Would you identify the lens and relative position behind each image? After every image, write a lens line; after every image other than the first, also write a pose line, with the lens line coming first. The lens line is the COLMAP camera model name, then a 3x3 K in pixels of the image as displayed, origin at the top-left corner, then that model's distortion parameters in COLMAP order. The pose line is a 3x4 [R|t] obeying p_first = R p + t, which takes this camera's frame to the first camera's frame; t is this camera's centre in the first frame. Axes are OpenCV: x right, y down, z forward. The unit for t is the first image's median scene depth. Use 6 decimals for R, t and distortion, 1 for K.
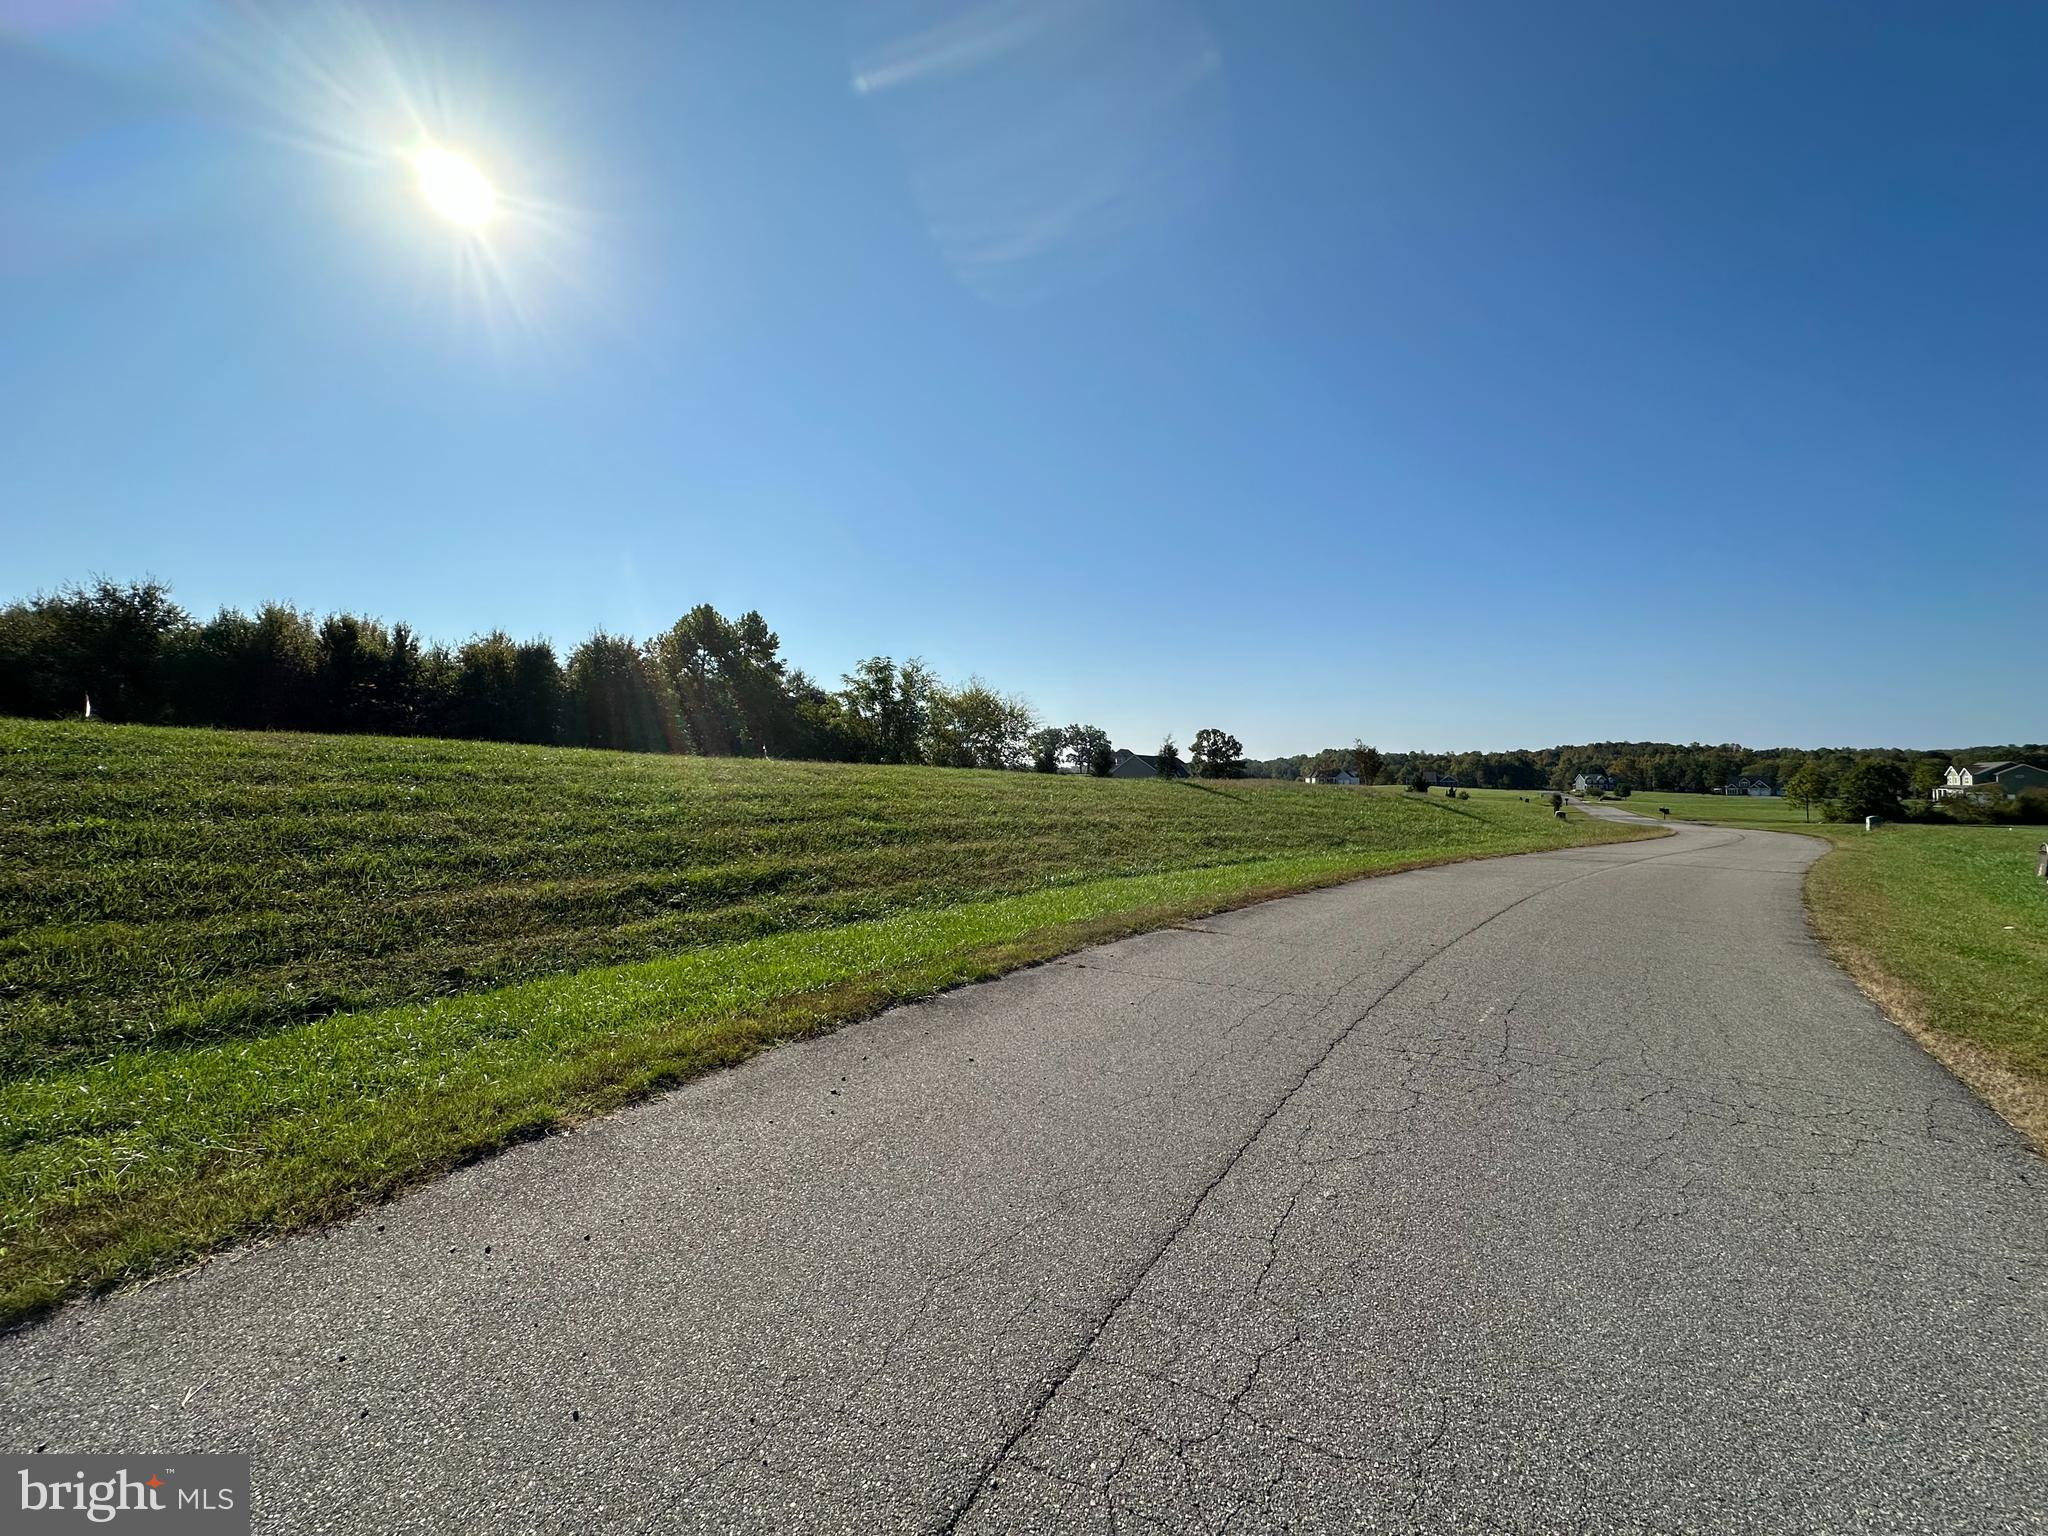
lens RADIAL K [[818.9, 0, 1021.2], [0, 818.9, 767.1], [0, 0, 1]] dist [-0.000967, 0.000661]
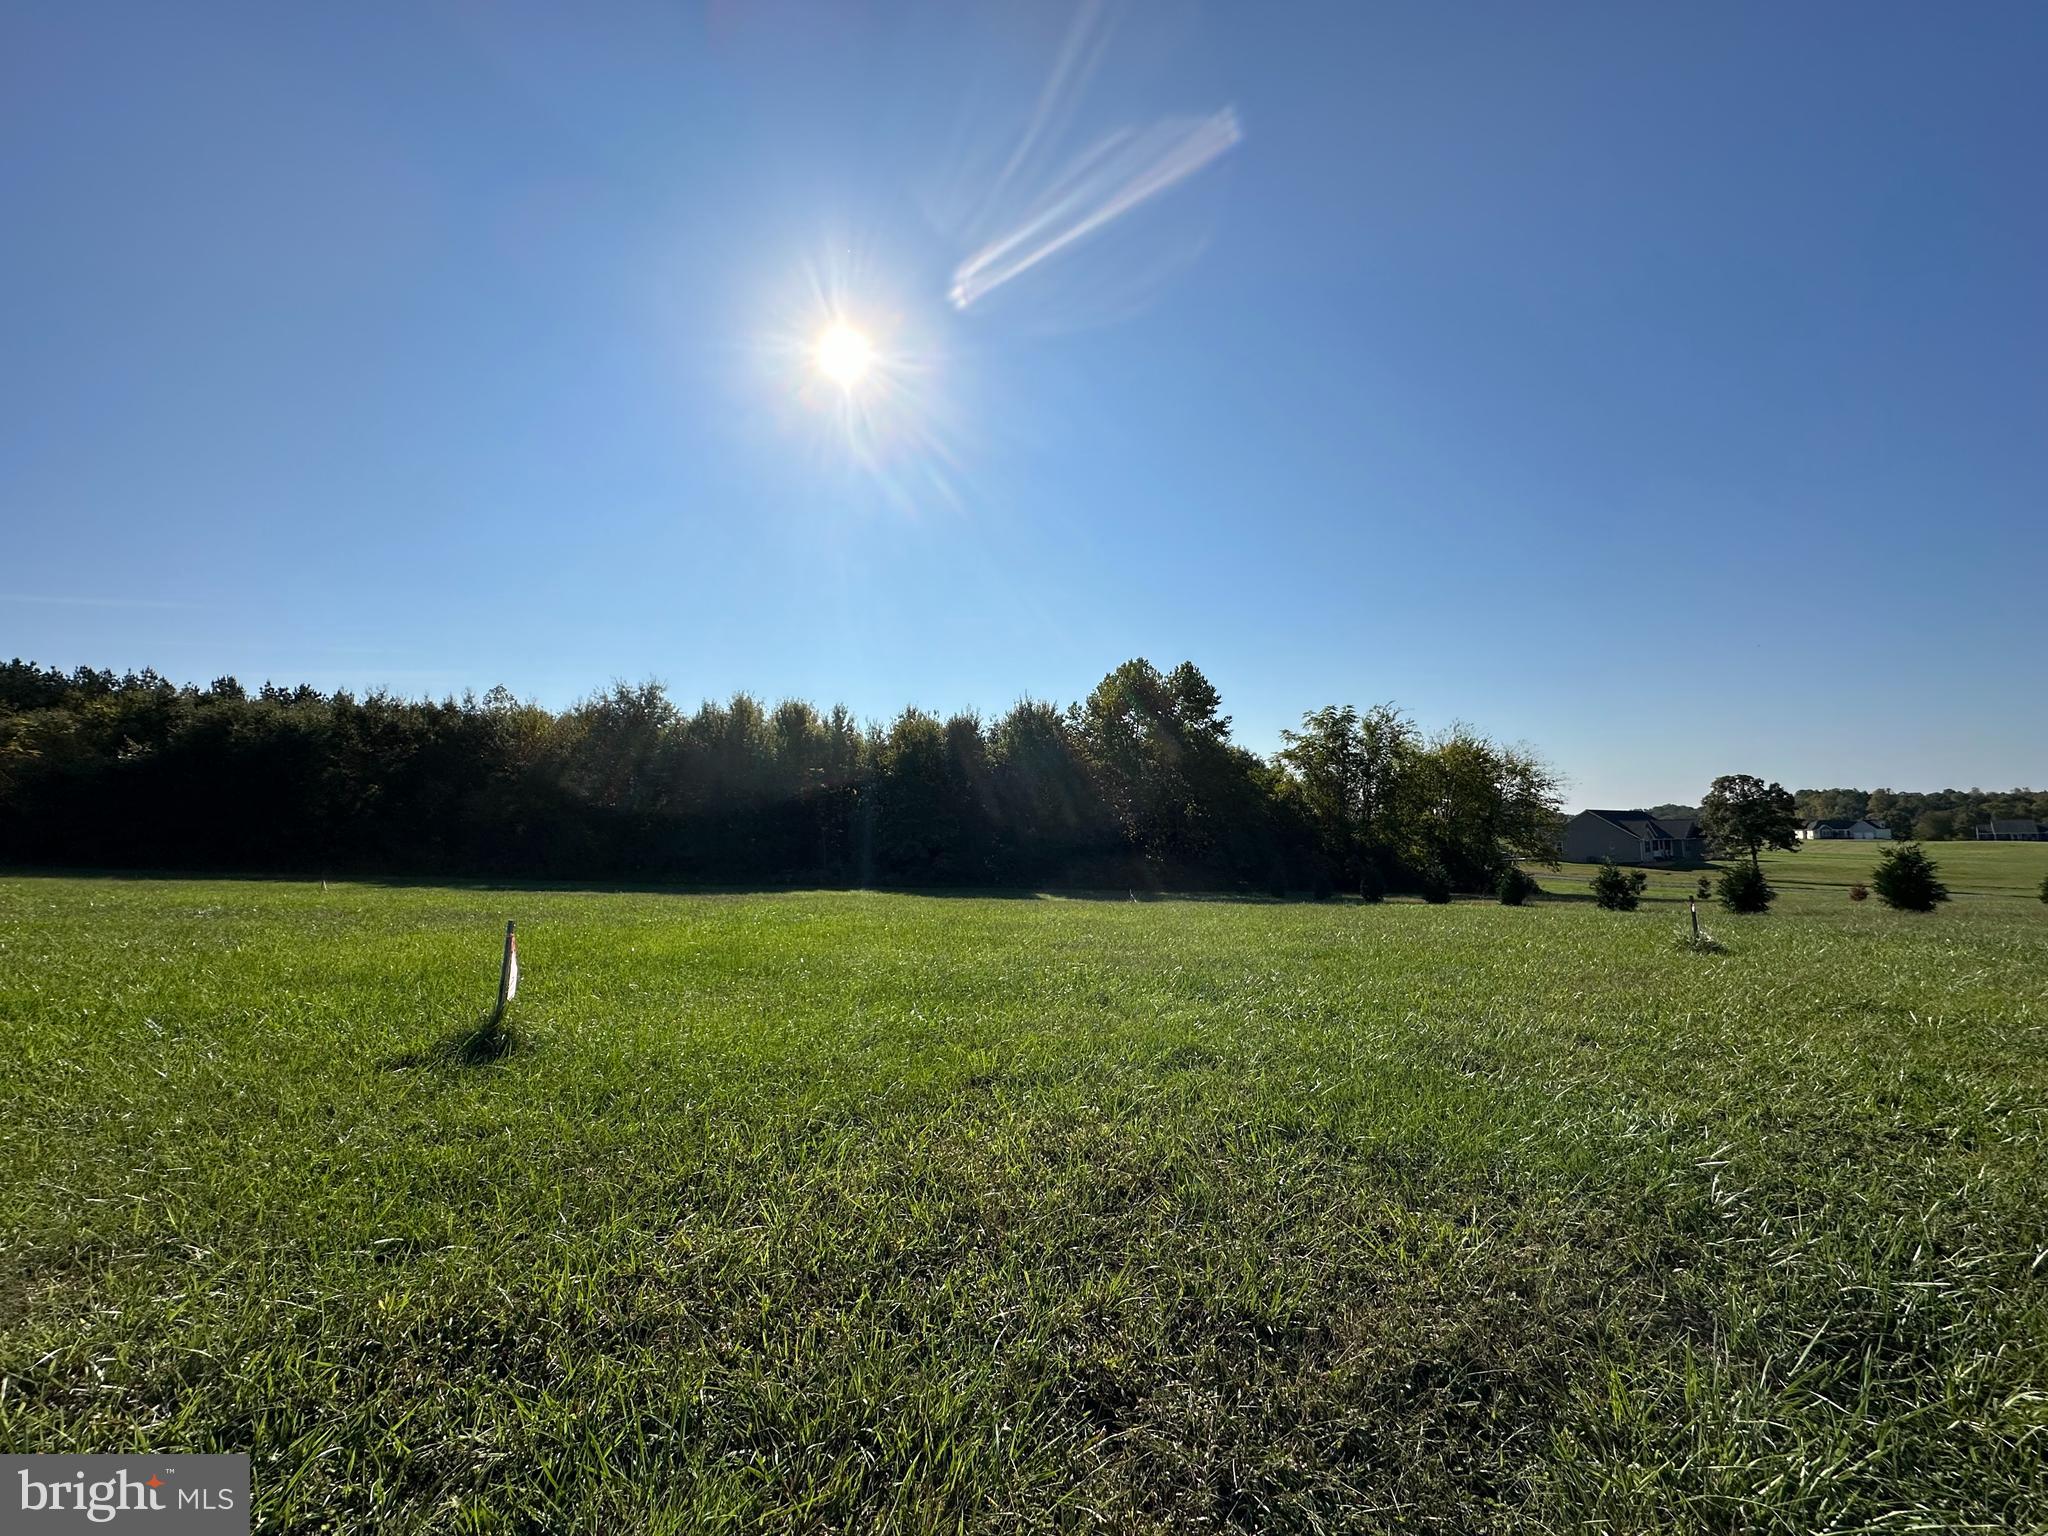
lens RADIAL K [[818.9, 0, 1021.2], [0, 818.9, 767.1], [0, 0, 1]] dist [-0.000967, 0.000661]
pose [[0.925498, -0.039426, -0.376696, -0.264936], [0.015165, 0.997627, -0.067154, -0.042999], [0.378450, 0.056438, 0.923900, 0.241316]]
